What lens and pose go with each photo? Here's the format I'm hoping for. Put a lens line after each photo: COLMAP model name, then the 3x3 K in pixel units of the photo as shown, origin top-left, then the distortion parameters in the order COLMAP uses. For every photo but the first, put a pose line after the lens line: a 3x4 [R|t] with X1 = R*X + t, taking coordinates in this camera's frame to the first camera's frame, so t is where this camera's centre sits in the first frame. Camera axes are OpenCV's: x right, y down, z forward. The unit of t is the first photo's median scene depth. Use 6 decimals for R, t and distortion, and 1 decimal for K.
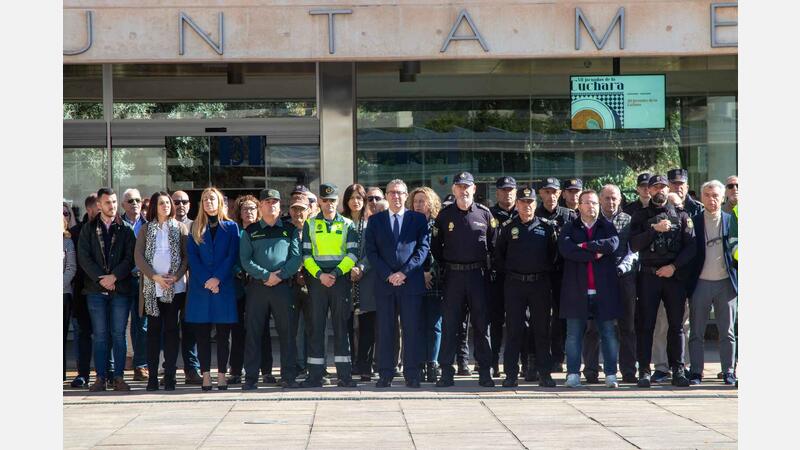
lens RADIAL K [[3055.5, 0, 400.0], [0, 3055.5, 225.0], [0, 0, 1]] dist [0.811906, 0.445897]
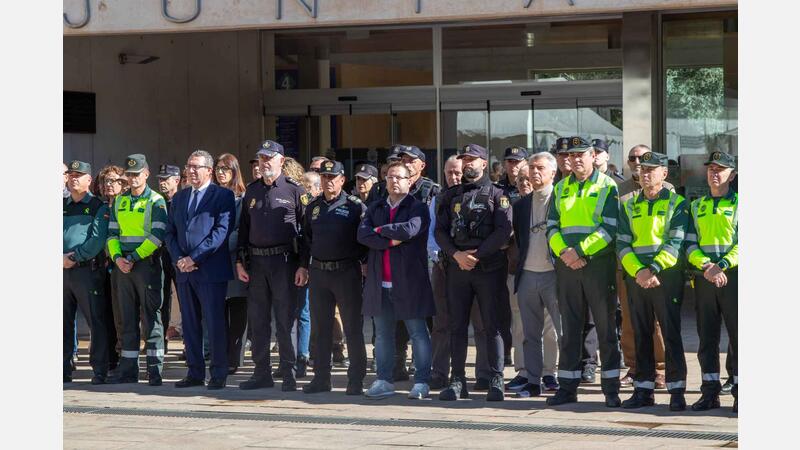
lens RADIAL K [[2138.4, 0, 400.9], [0, 2138.4, 259.6], [0, 0, 1]] dist [0.357309, -0.126063]
pose [[0.910975, 0.017343, -0.412097, 0.304175], [0.001533, 0.998966, 0.045429, -0.011489], [0.412458, -0.042017, 0.910007, 0.465527]]
